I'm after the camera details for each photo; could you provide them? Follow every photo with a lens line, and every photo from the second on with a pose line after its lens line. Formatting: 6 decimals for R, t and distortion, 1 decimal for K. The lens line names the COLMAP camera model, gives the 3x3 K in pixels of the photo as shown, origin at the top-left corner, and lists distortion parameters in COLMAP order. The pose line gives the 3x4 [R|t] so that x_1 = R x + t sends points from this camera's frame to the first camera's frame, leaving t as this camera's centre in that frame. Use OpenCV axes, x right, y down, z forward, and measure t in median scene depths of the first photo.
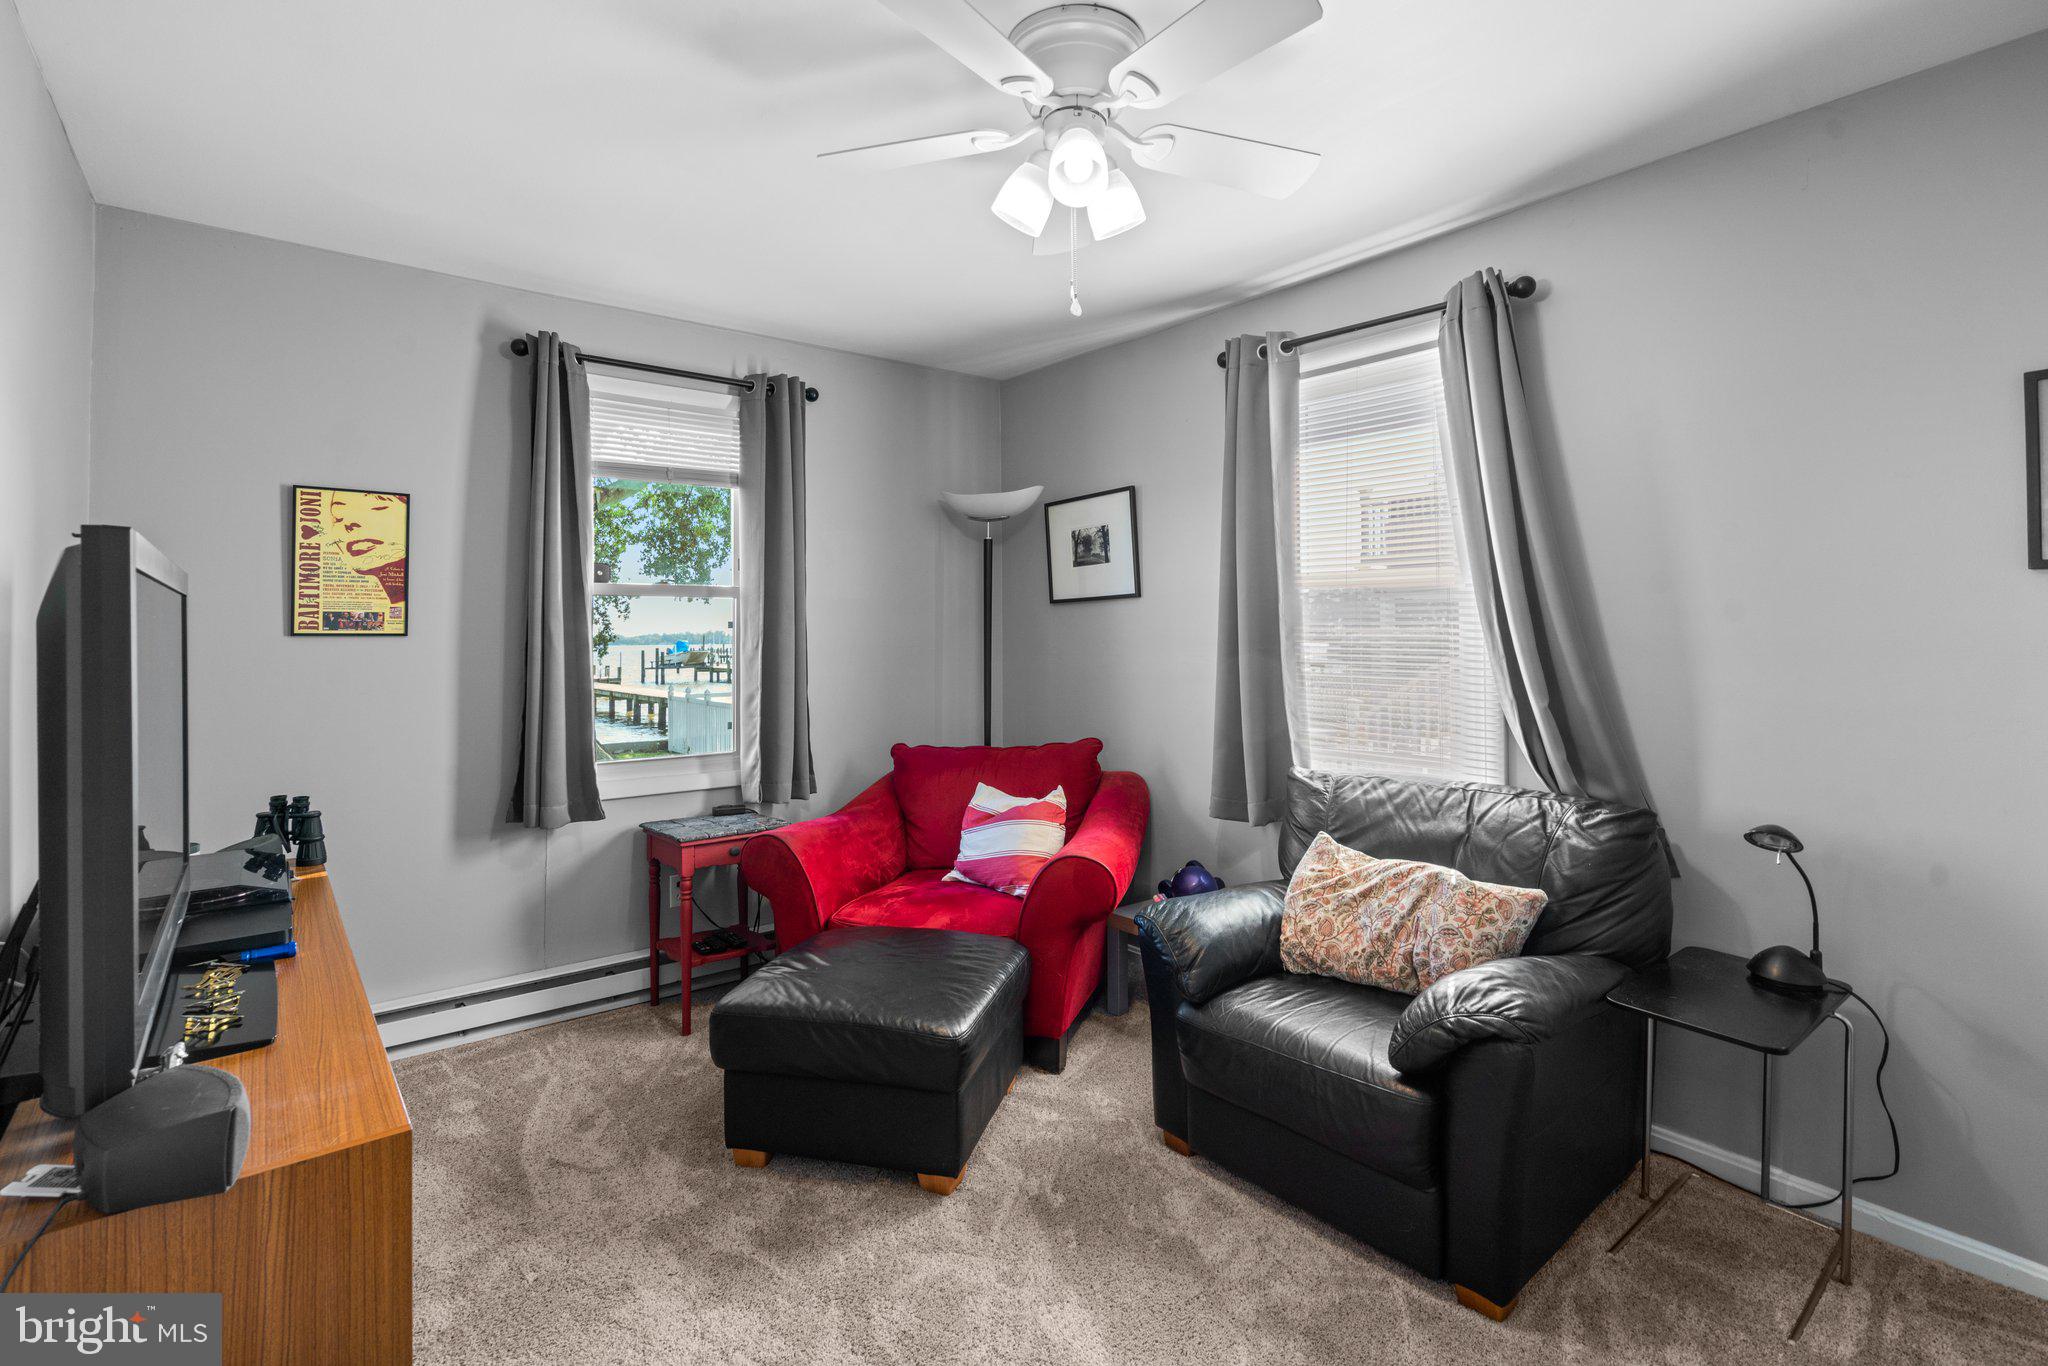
lens RADIAL K [[960.5, 0, 1020.2], [0, 960.5, 617.3], [0, 0, 1]] dist [-0.002984, -0.000001]
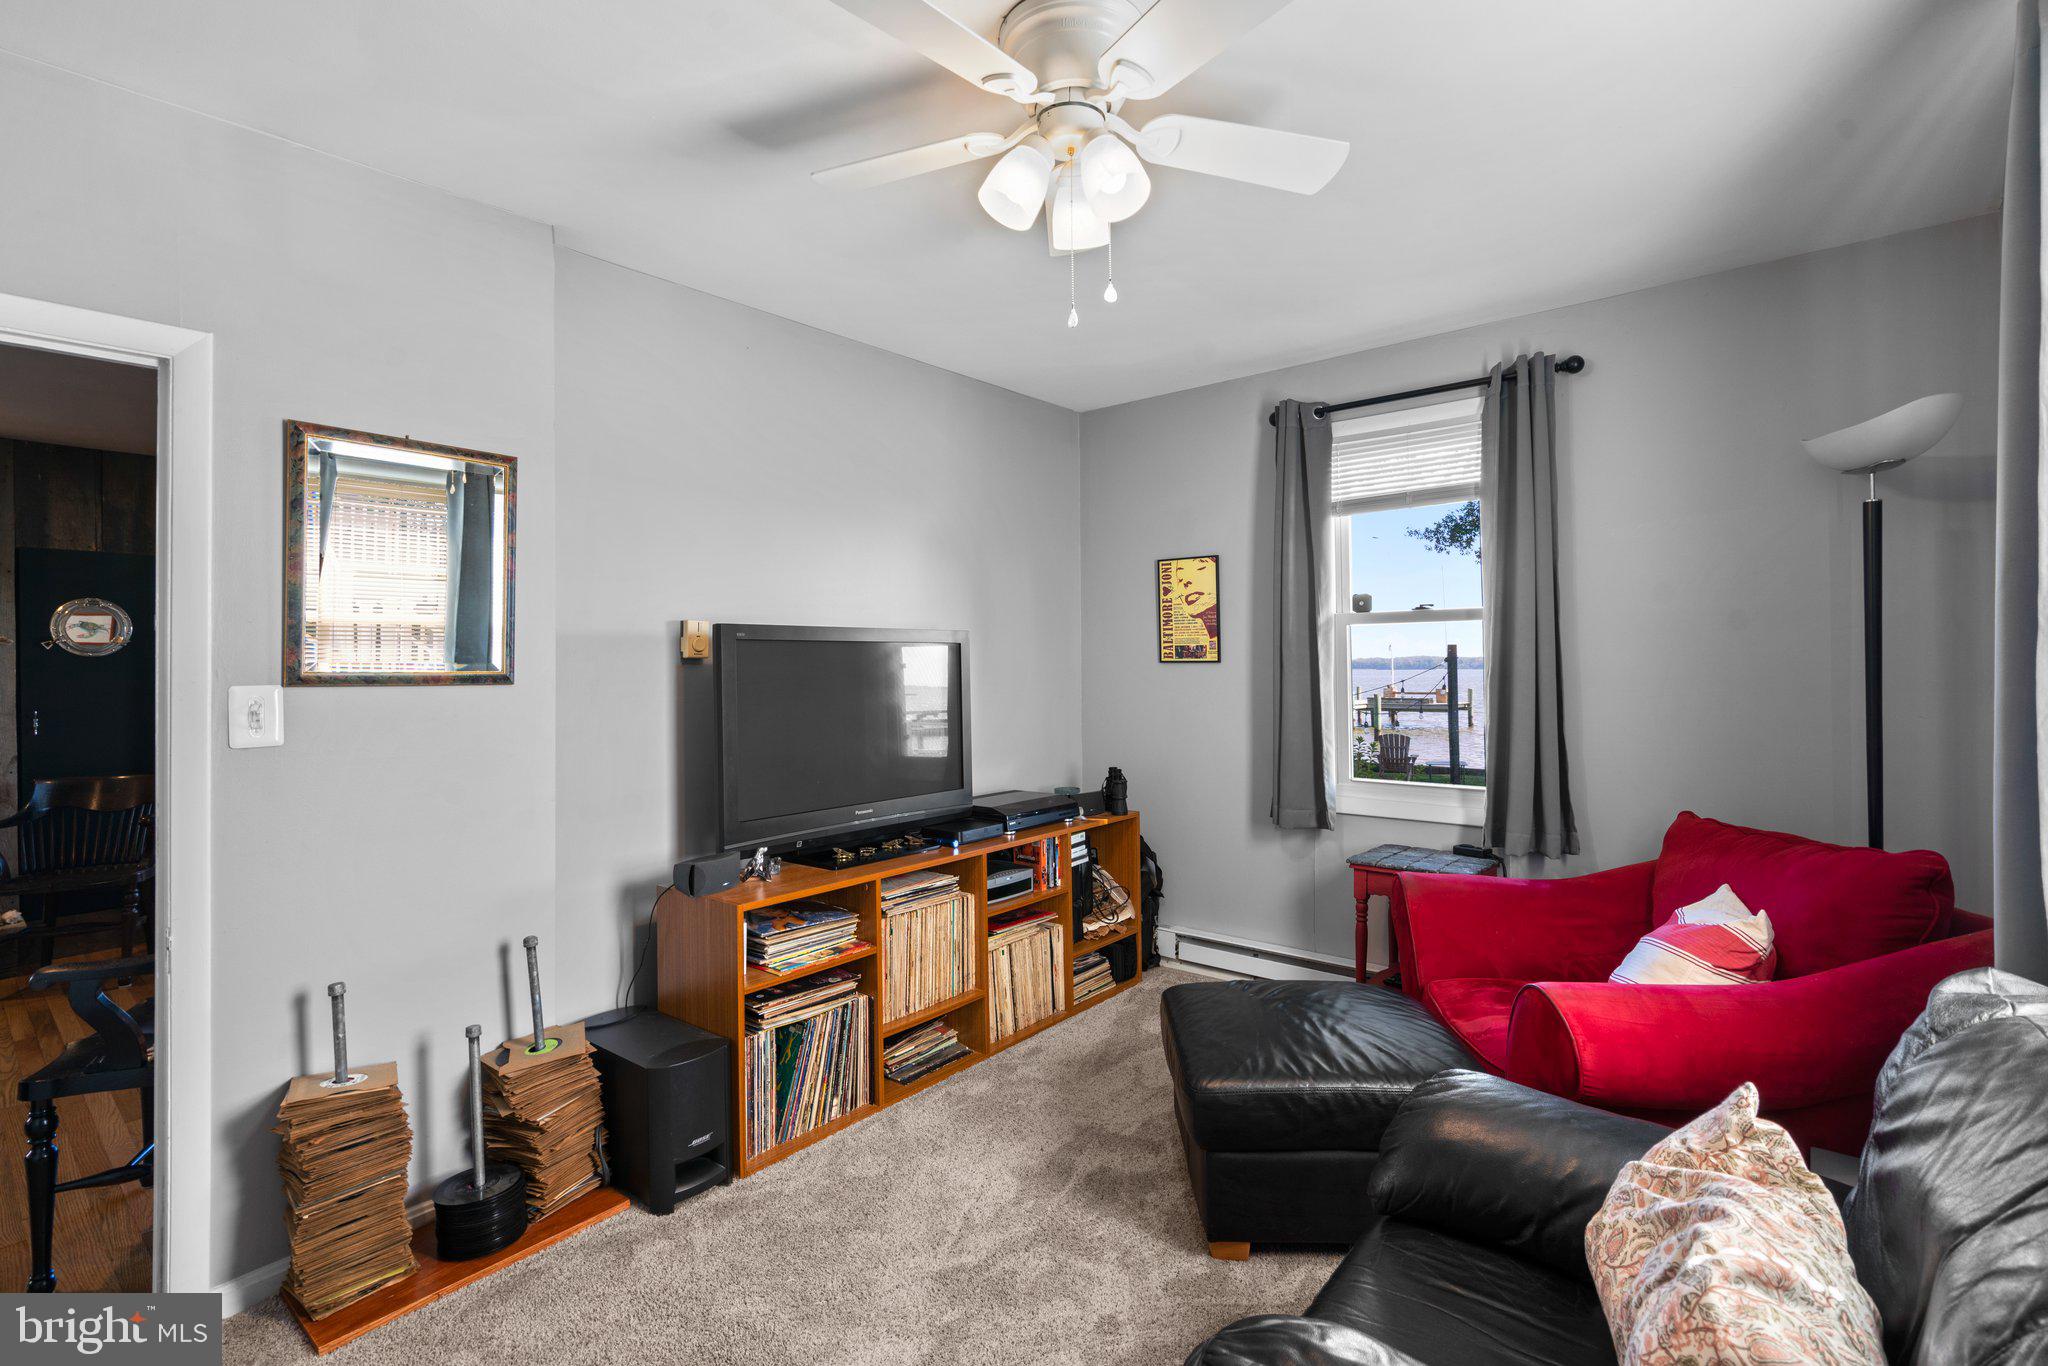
lens RADIAL K [[935.7, 0, 1019.9], [0, 935.7, 664.3], [0, 0, 1]] dist [-0.004407, 0.000459]
pose [[0.210410, 0.004154, -0.977605, 0.579073], [0.021527, 0.999729, 0.008882, 0.004533], [0.977376, -0.022913, 0.210263, 0.471241]]
